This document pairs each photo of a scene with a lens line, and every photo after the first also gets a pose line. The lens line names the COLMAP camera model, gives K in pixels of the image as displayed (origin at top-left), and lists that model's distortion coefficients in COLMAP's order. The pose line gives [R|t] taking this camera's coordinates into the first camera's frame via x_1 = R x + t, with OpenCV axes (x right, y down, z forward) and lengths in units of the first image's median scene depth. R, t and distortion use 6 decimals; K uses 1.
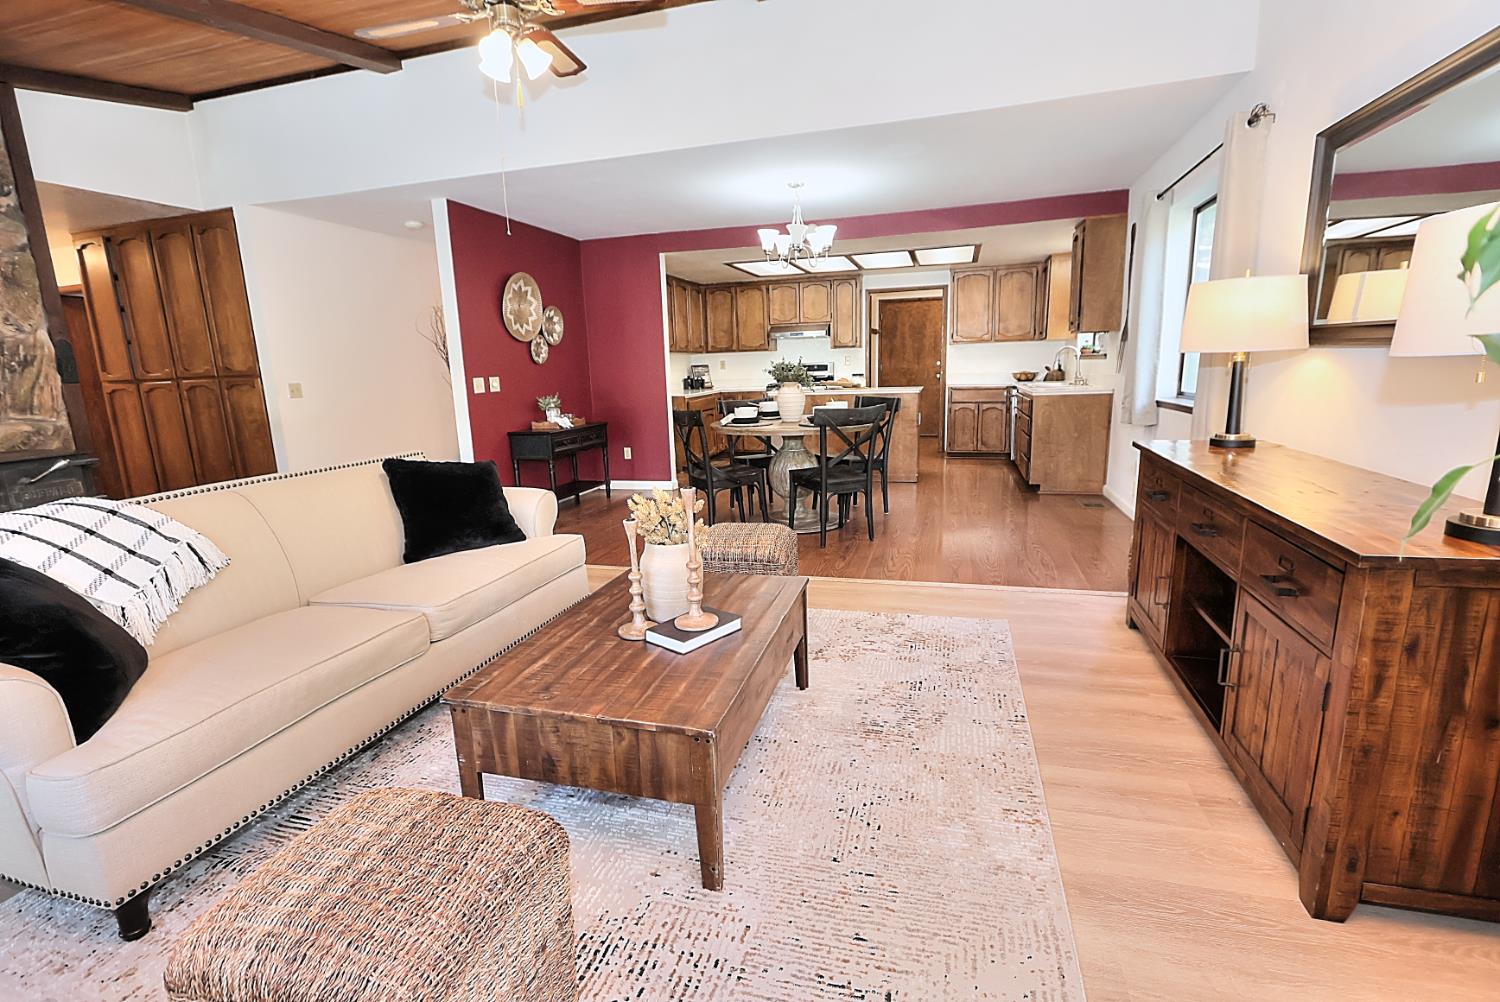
lens RADIAL K [[693.8, 0, 747.1], [0, 693.8, 508.0], [0, 0, 1]] dist [-0.014995, 0.000761]
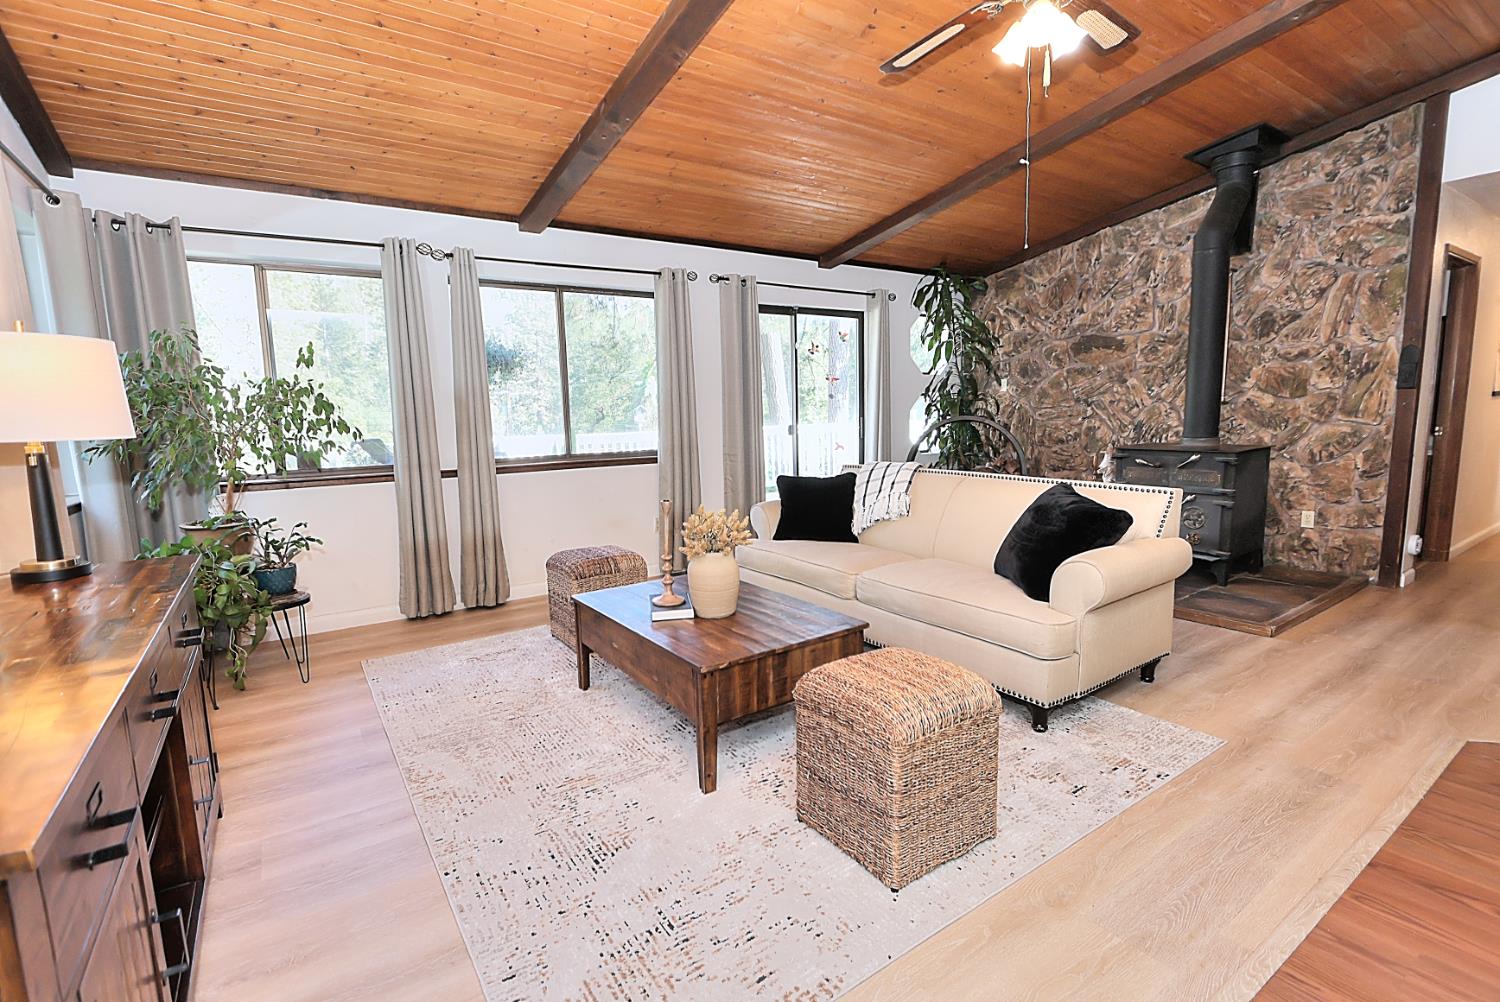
lens RADIAL K [[692.4, 0, 746.8], [0, 692.4, 503.6], [0, 0, 1]] dist [-0.015500, 0.001560]
pose [[-0.634364, 0.154024, -0.757534, 0.257120], [-0.112211, 0.951223, 0.287372, -0.131435], [0.764847, 0.267303, -0.586139, 0.582739]]
